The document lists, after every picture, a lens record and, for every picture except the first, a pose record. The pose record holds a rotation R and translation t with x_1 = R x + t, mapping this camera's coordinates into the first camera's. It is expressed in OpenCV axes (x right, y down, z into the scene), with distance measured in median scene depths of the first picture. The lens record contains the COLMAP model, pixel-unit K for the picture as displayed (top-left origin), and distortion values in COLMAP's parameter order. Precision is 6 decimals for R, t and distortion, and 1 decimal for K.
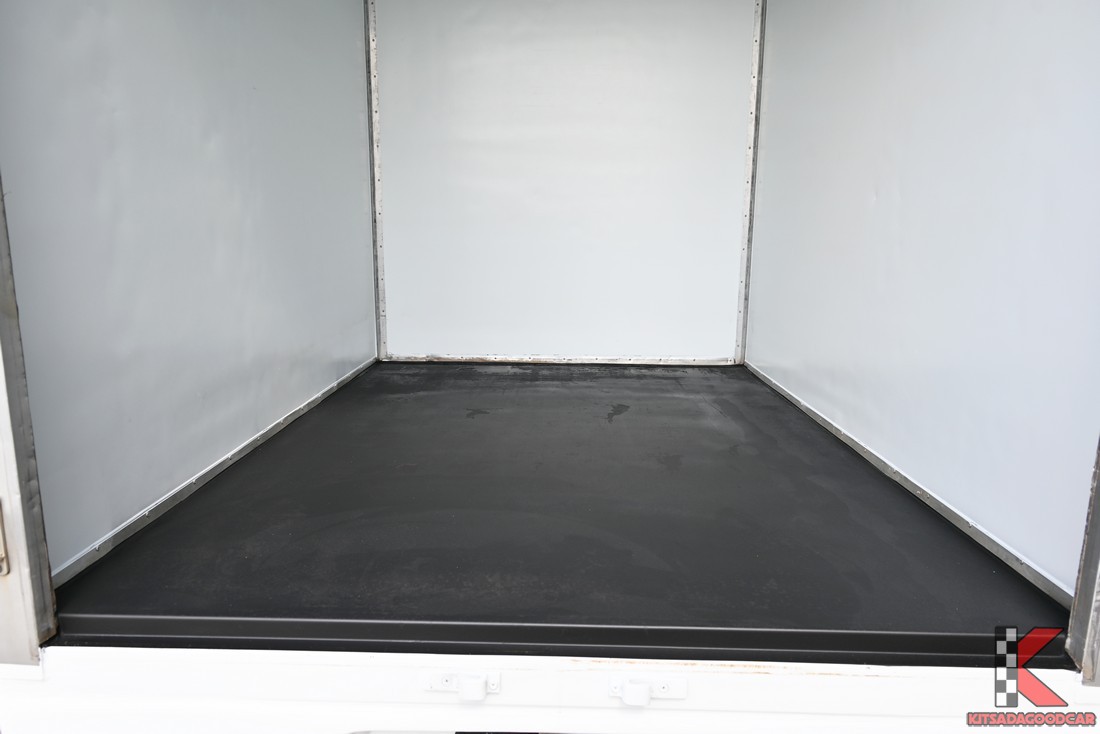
lens RADIAL K [[752.2, 0, 550.0], [0, 752.2, 367.0], [0, 0, 1]] dist [0.003373, -0.000055]
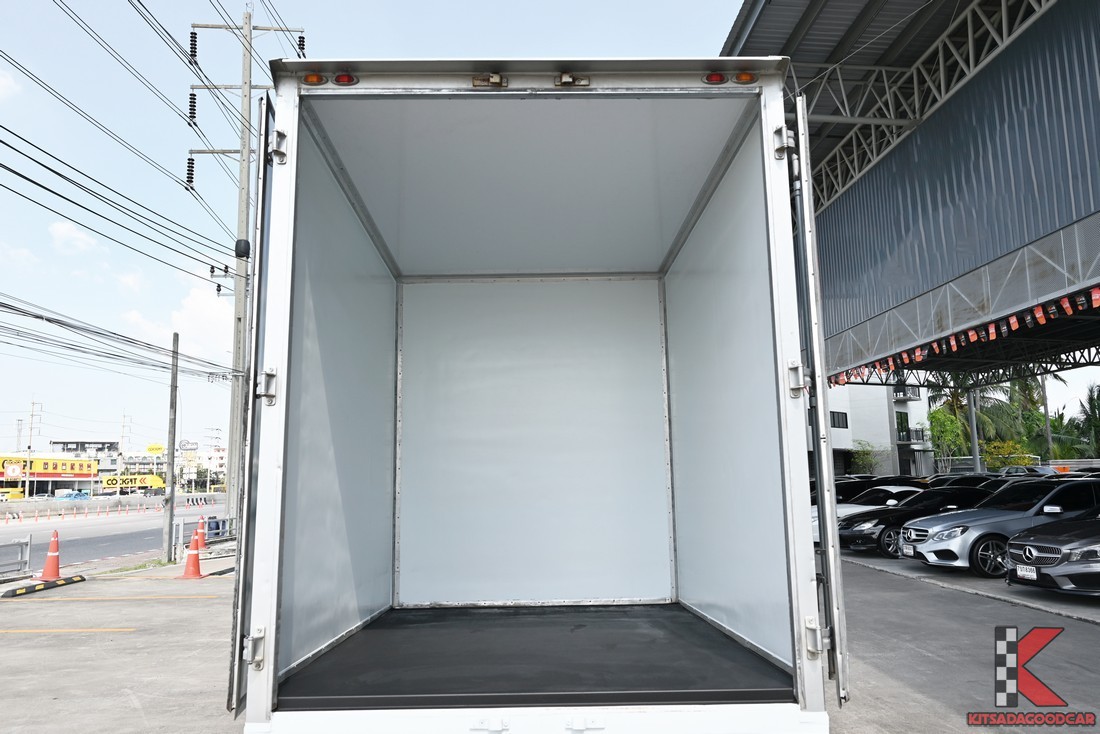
lens RADIAL K [[875.1, 0, 550.0], [0, 875.1, 367.0], [0, 0, 1]] dist [-0.005826, -0.001275]
pose [[0.999120, -0.019120, 0.037325, -0.010502], [0.030709, 0.939692, -0.340642, 0.127617], [-0.028561, 0.341488, 0.939452, -0.563864]]
